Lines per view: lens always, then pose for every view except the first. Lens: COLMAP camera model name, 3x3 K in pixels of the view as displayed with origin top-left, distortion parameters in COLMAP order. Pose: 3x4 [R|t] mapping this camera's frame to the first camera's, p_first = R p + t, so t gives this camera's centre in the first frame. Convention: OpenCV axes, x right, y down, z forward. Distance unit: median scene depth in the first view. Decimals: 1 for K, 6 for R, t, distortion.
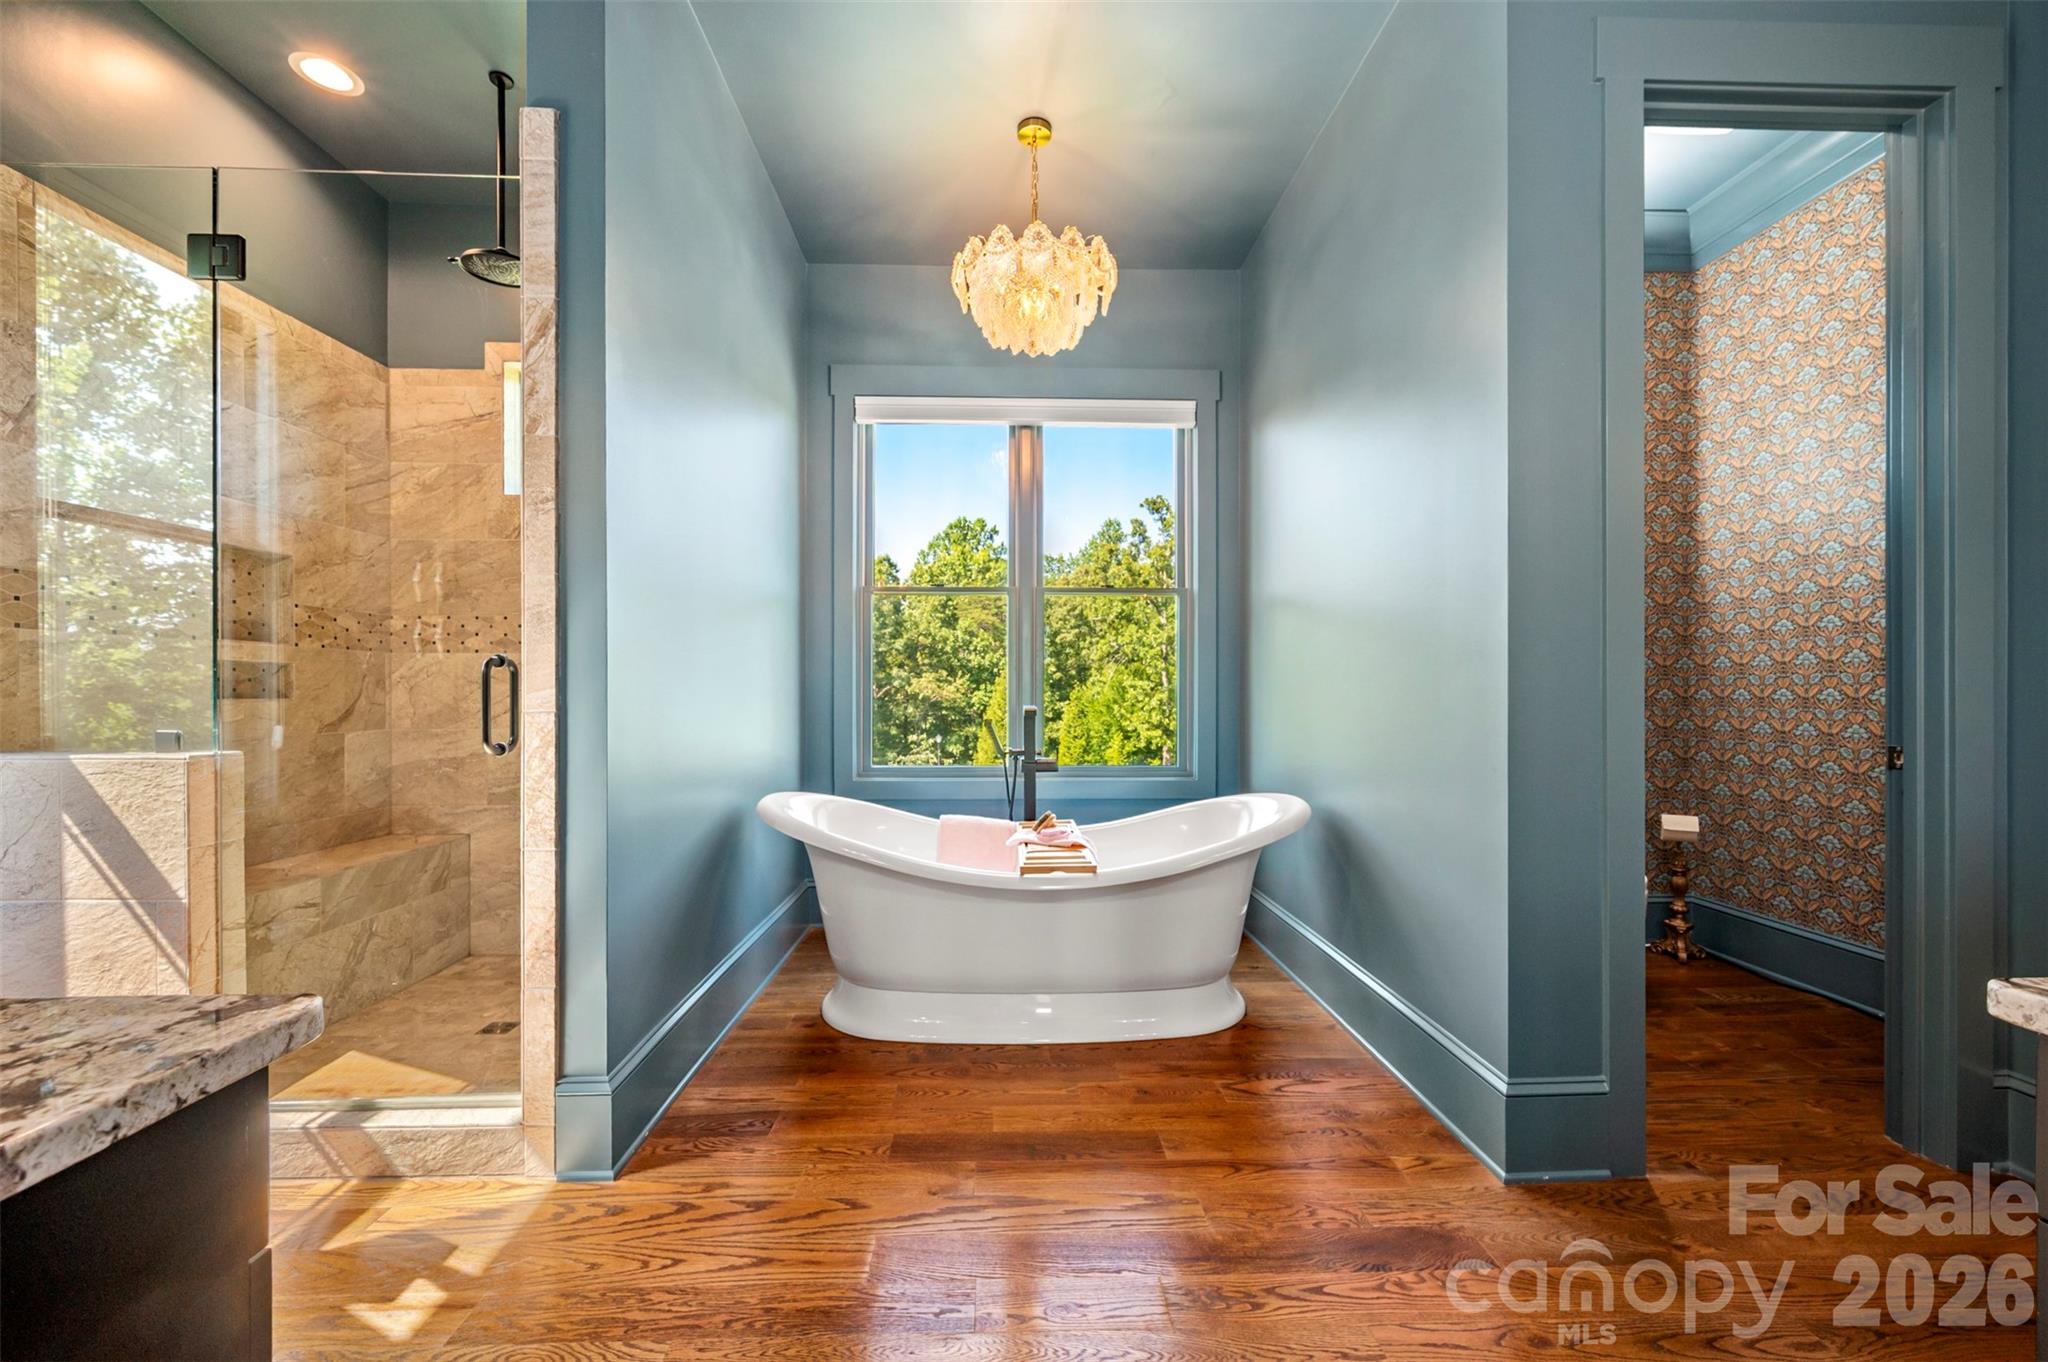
lens RADIAL K [[816.0, 0, 1020.9], [0, 816.0, 694.3], [0, 0, 1]] dist [-0.001130, -0.000513]
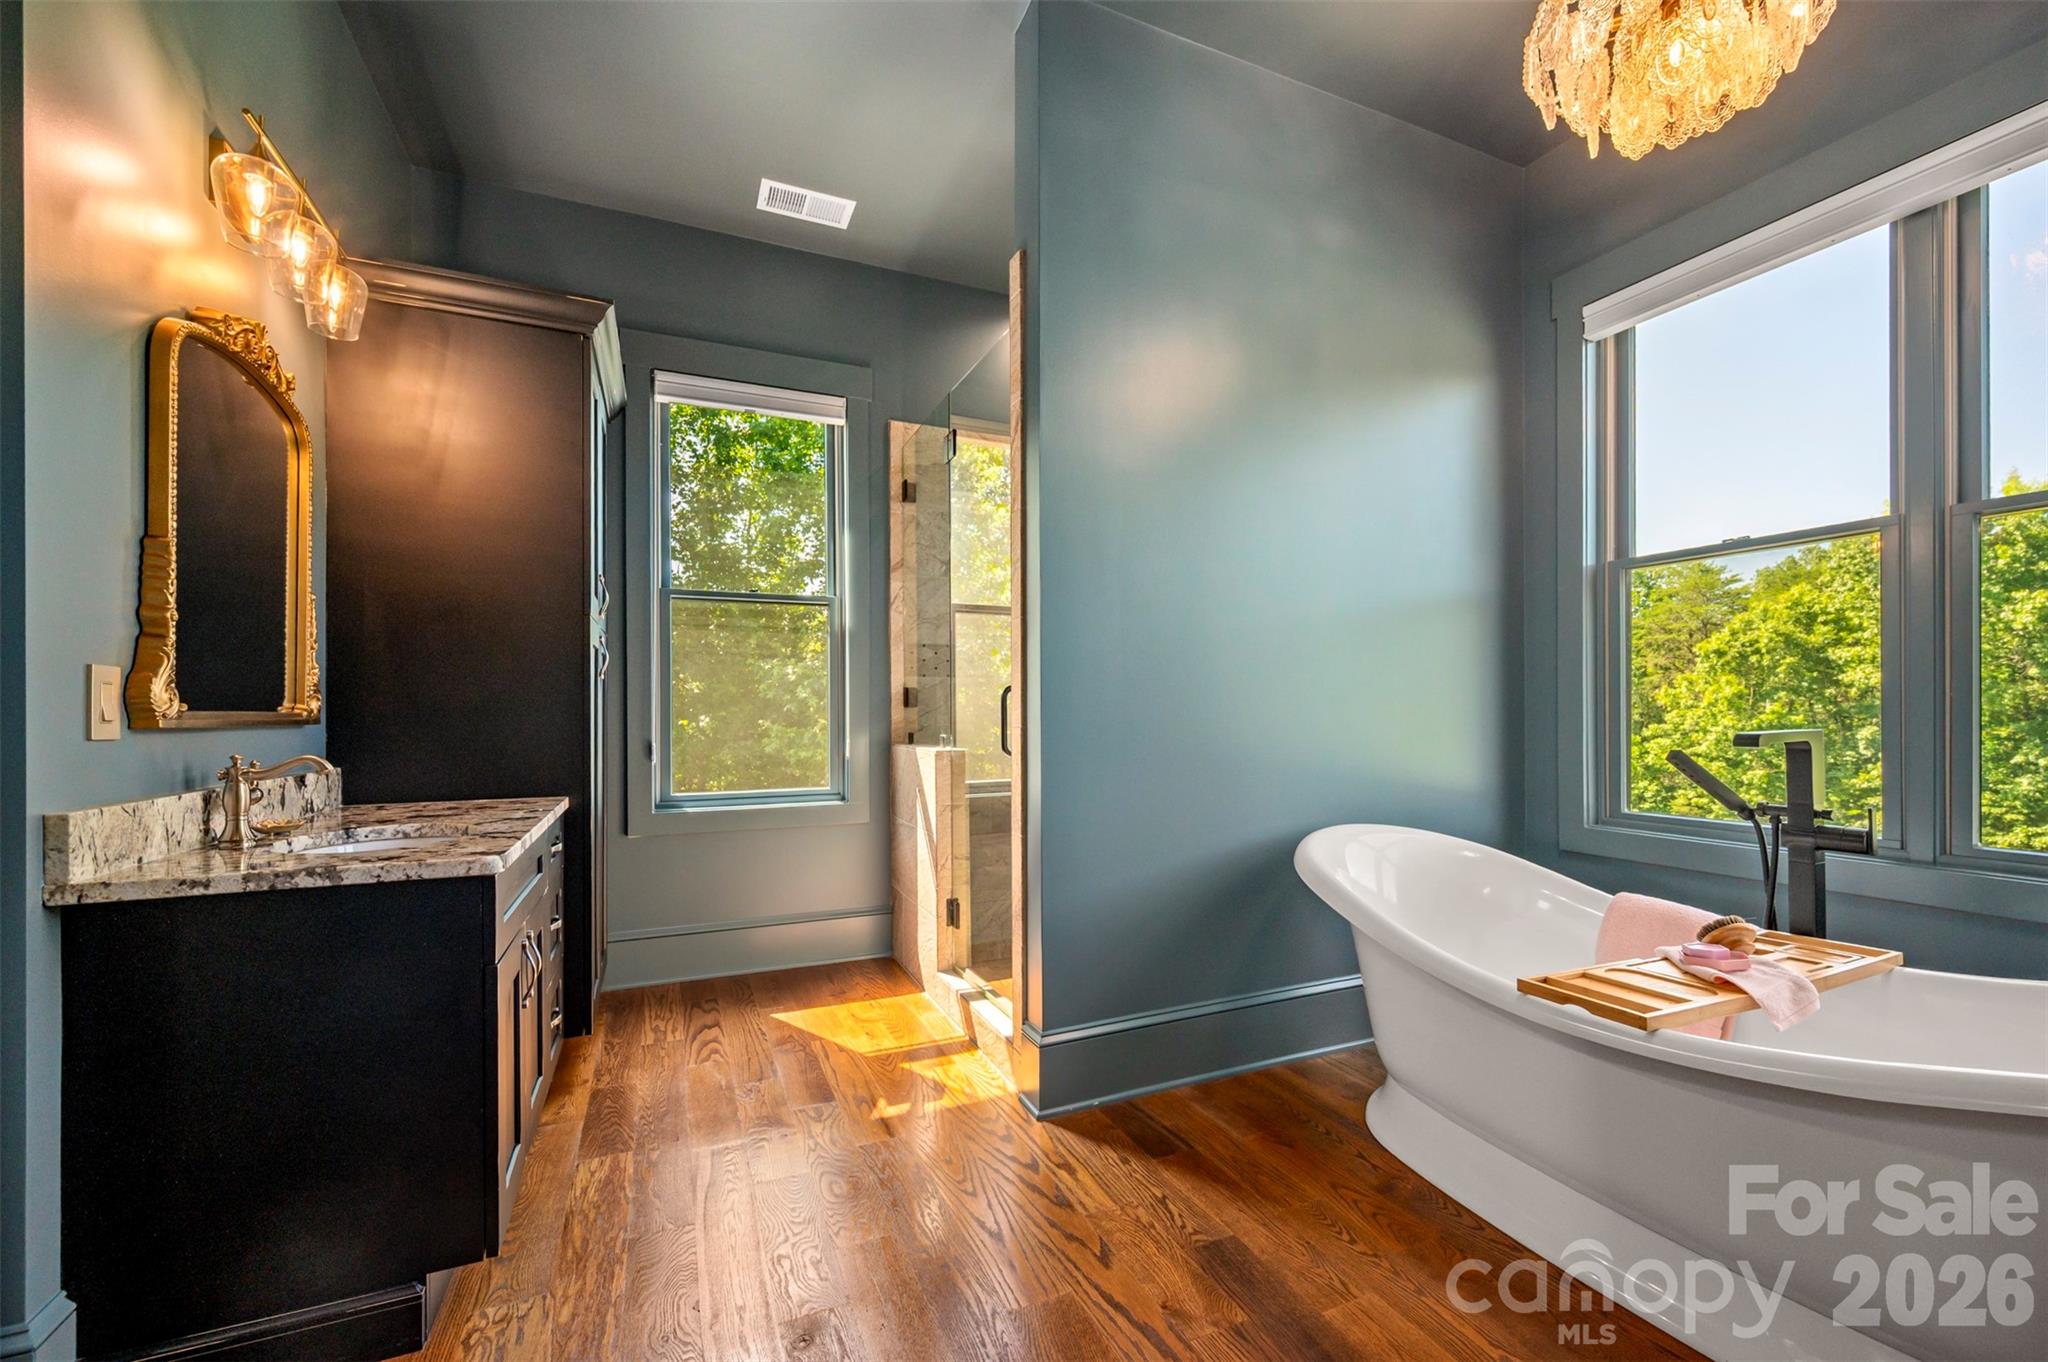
lens RADIAL K [[816.0, 0, 1023.6], [0, 816.0, 697.0], [0, 0, 1]] dist [-0.001130, -0.000513]
pose [[0.377312, -0.017237, -0.925926, 0.451931], [0.005998, 0.999851, -0.016169, -0.002931], [0.926067, 0.000548, 0.377359, 0.394707]]
